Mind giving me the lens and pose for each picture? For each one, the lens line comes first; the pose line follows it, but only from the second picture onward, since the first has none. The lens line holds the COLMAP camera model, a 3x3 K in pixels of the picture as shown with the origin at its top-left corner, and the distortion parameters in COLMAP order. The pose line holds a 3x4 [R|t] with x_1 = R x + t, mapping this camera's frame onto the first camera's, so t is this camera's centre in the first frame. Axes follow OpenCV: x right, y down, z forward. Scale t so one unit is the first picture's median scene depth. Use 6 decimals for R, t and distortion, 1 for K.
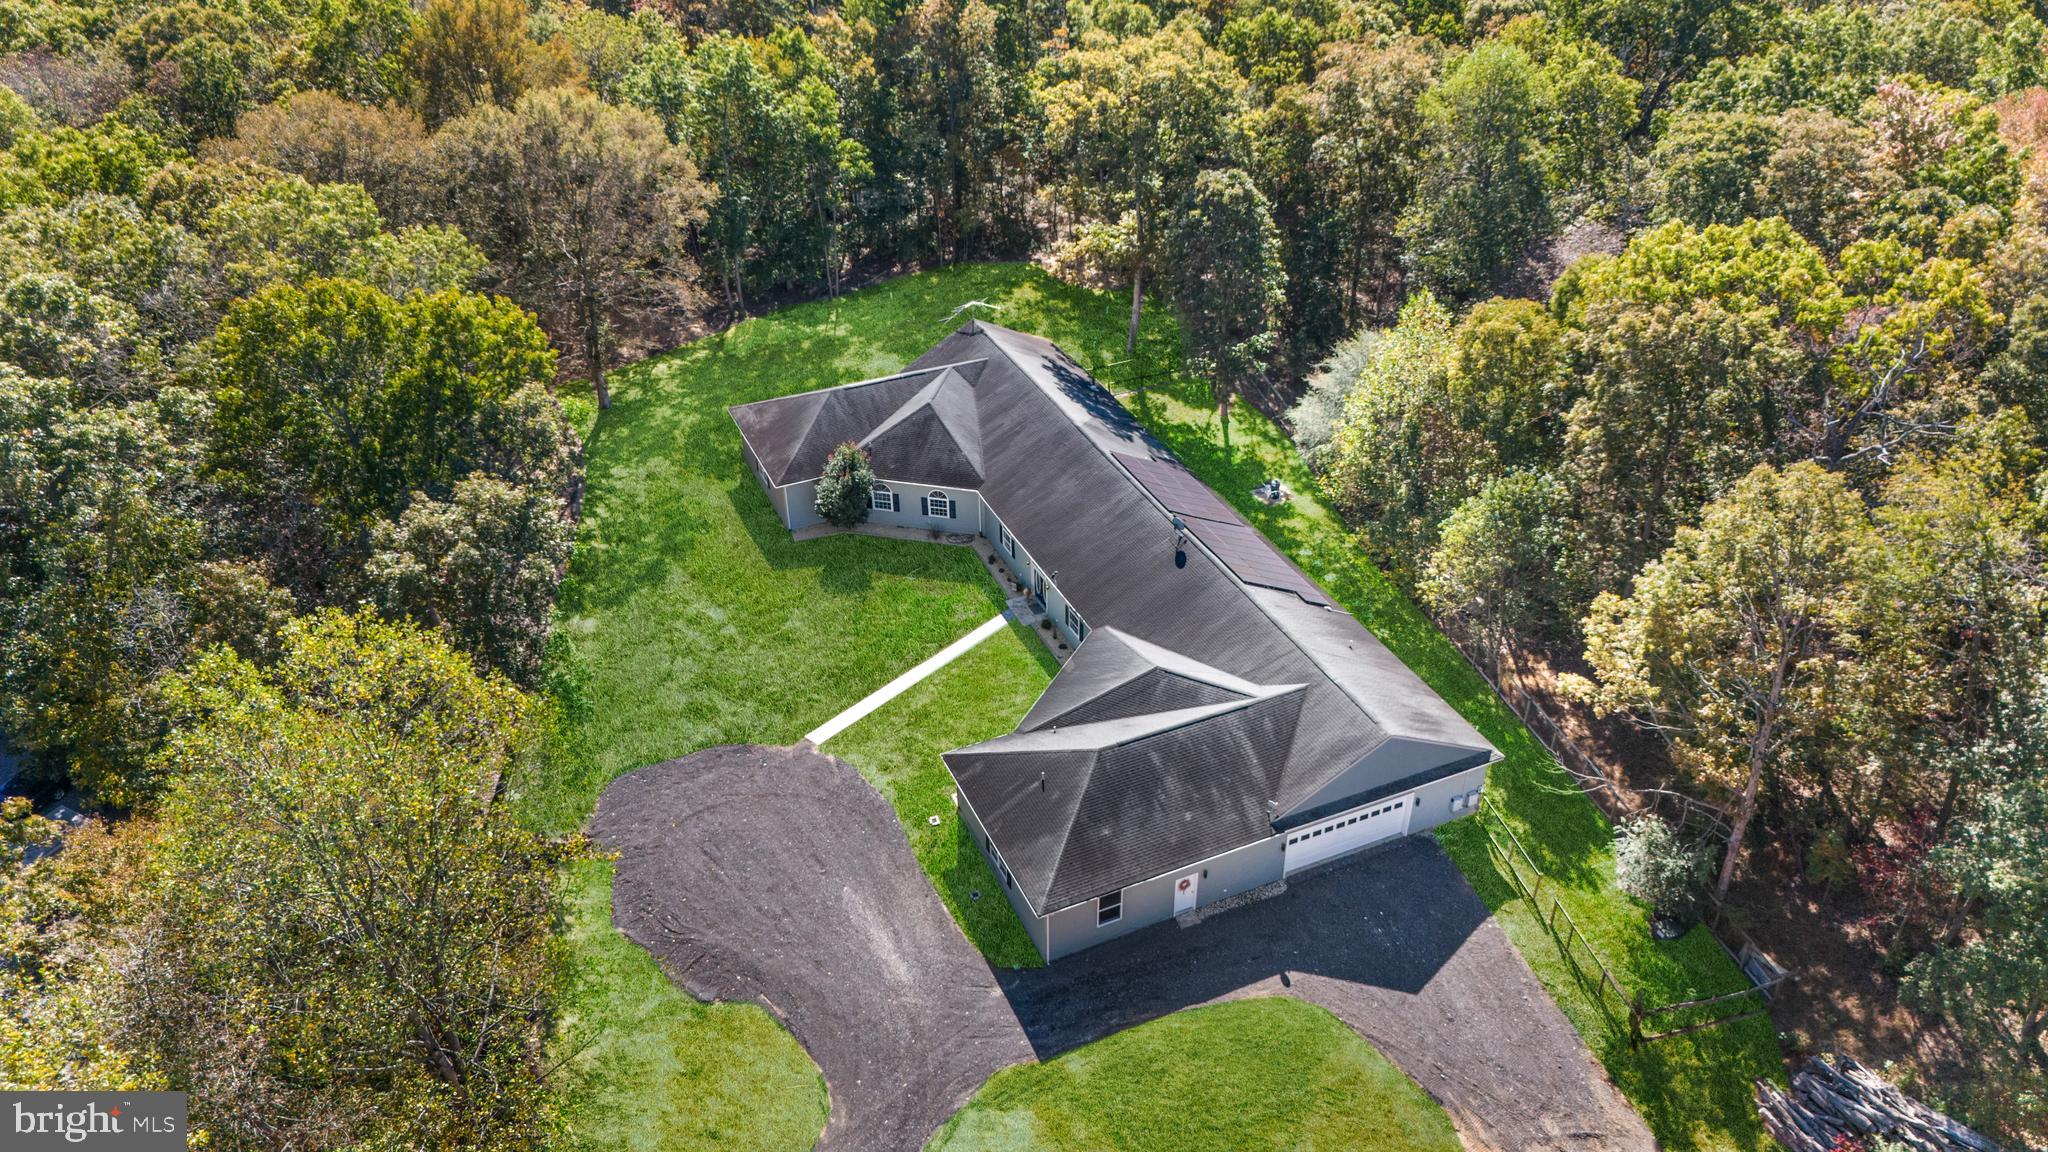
lens RADIAL K [[1511.8, 0, 1035.8], [0, 1511.8, 579.1], [0, 0, 1]] dist [0.046520, -0.001879]
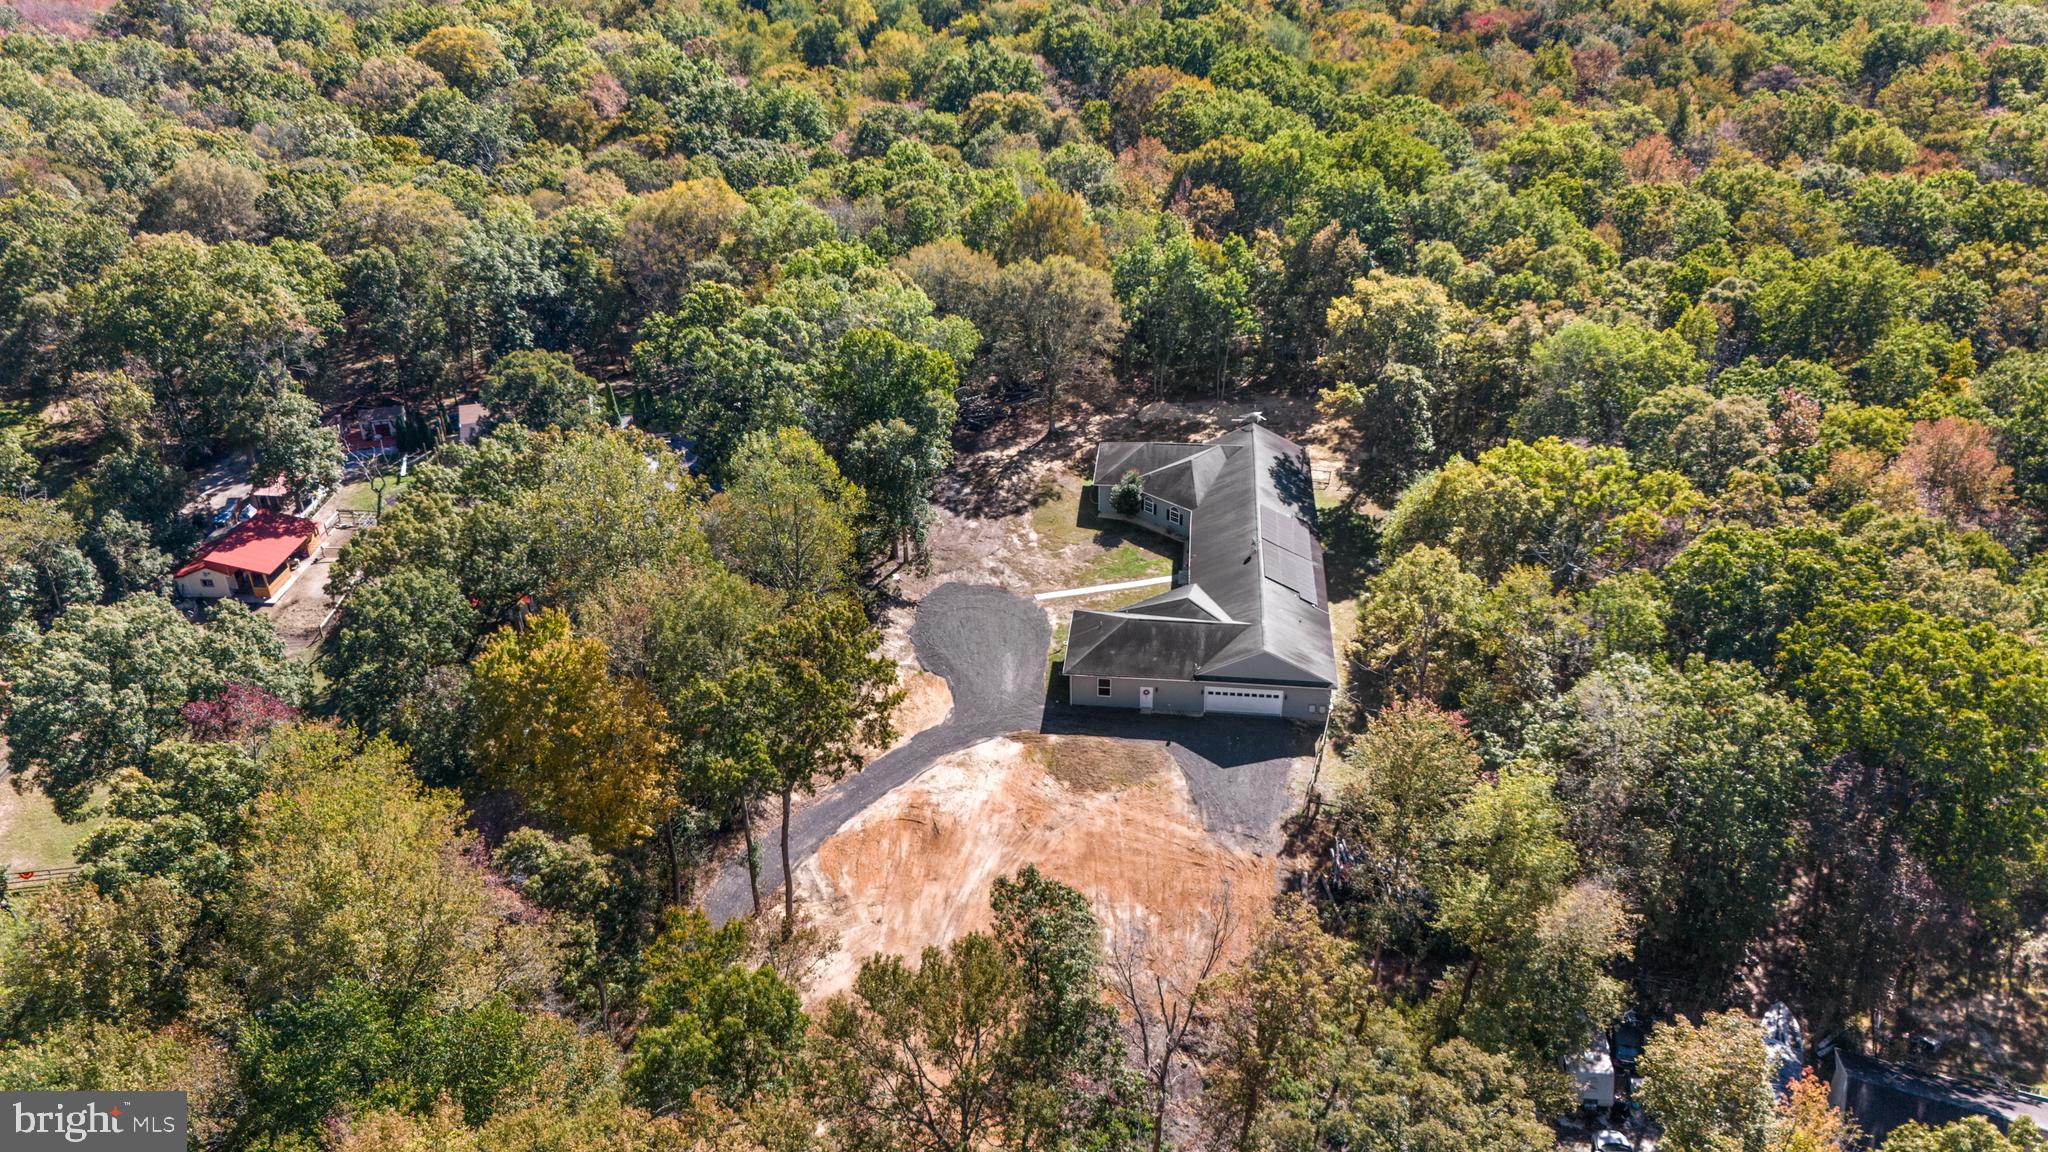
lens RADIAL K [[1508.3, 0, 1024.0], [0, 1508.3, 576.0], [0, 0, 1]] dist [0.052366, -0.000796]
pose [[0.861332, 0.250738, -0.441857, 0.597997], [-0.284099, 0.958745, -0.009753, 0.088481], [0.421183, 0.133932, 0.897033, -0.660633]]
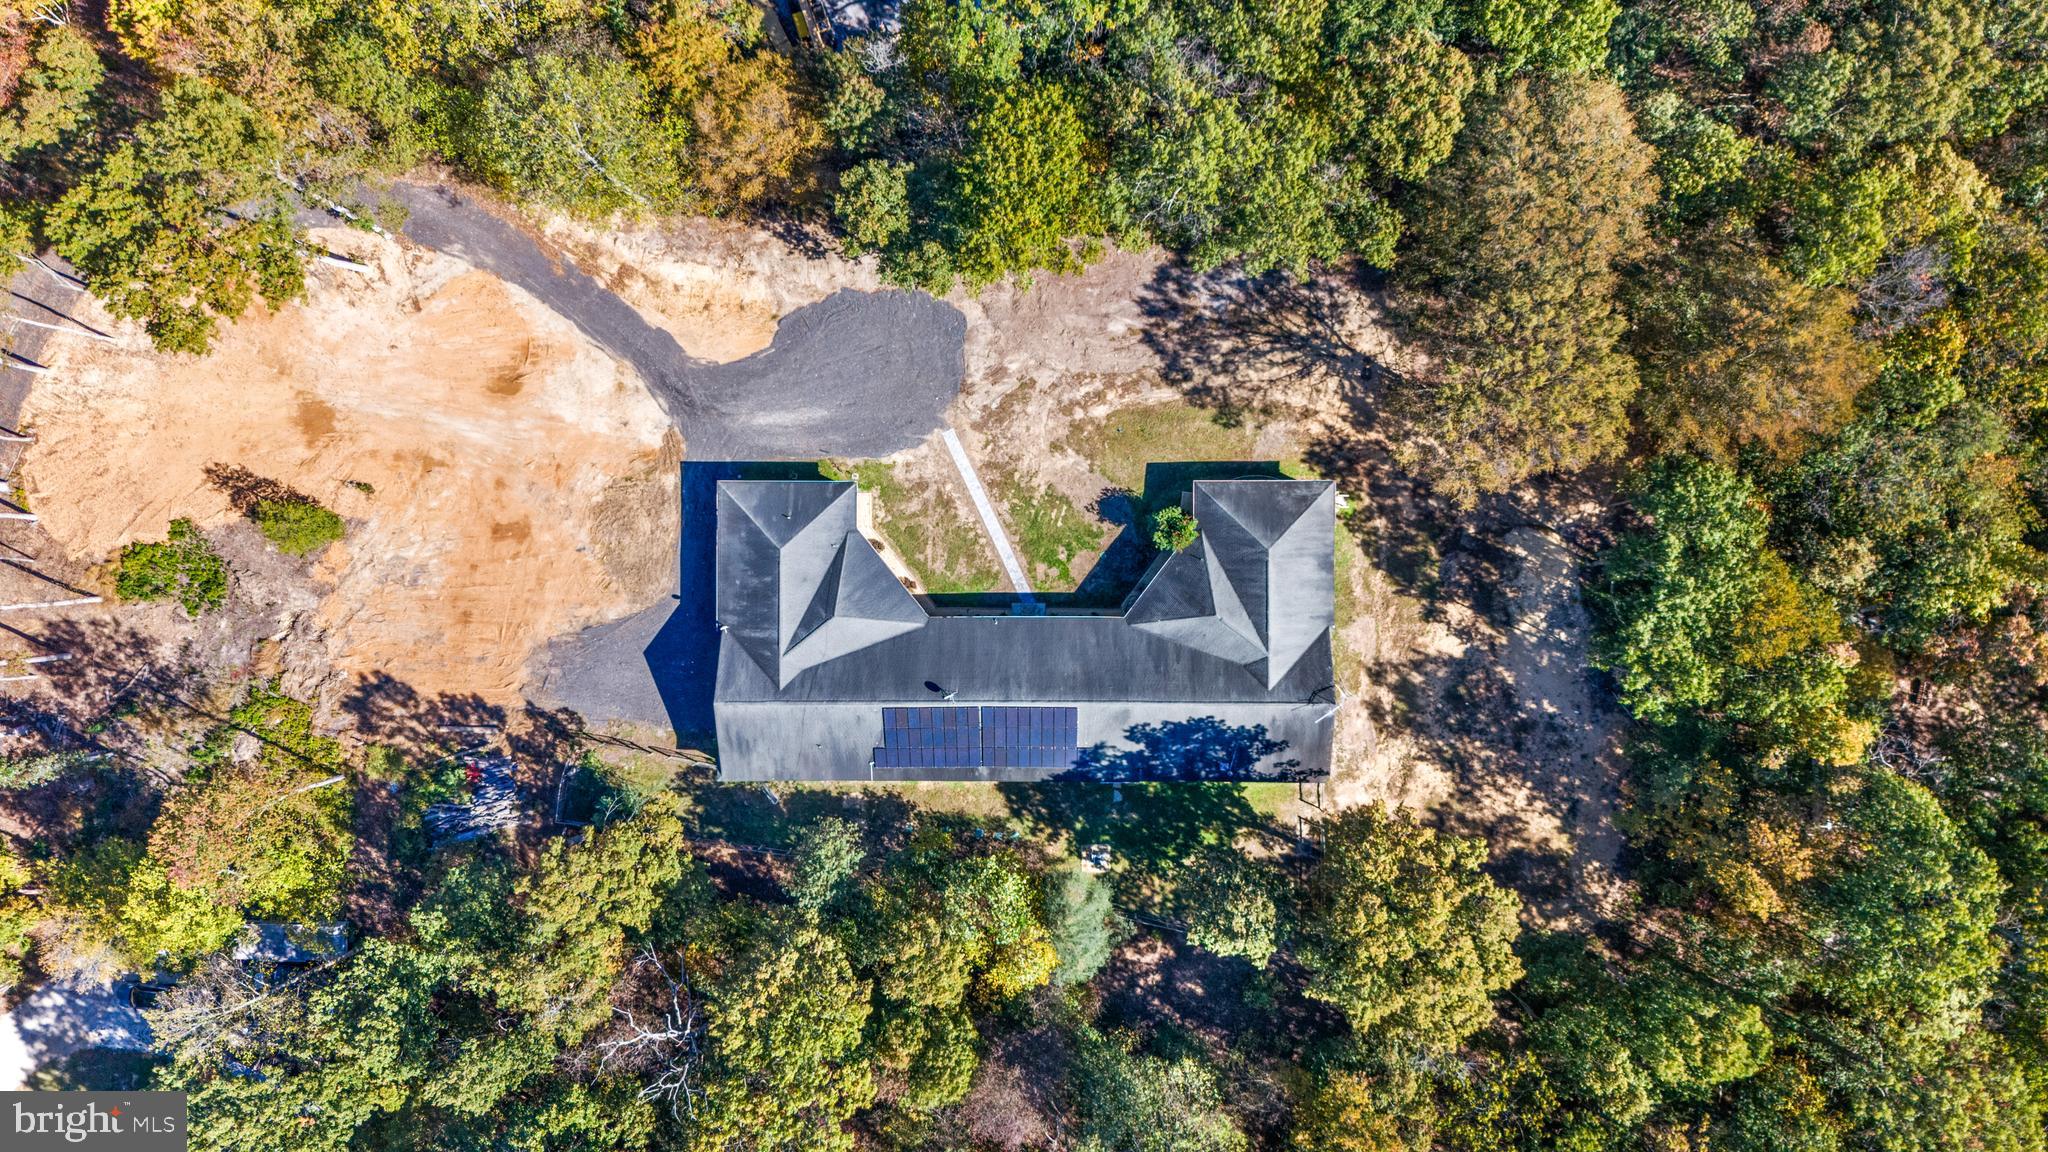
lens RADIAL K [[1508.3, 0, 1024.0], [0, 1508.3, 576.0], [0, 0, 1]] dist [0.052366, -0.000796]
pose [[-0.403652, 0.912263, 0.069574, -0.126851], [-0.460694, -0.268366, 0.846015, -1.137013], [0.790460, 0.309443, 0.528600, 0.226251]]
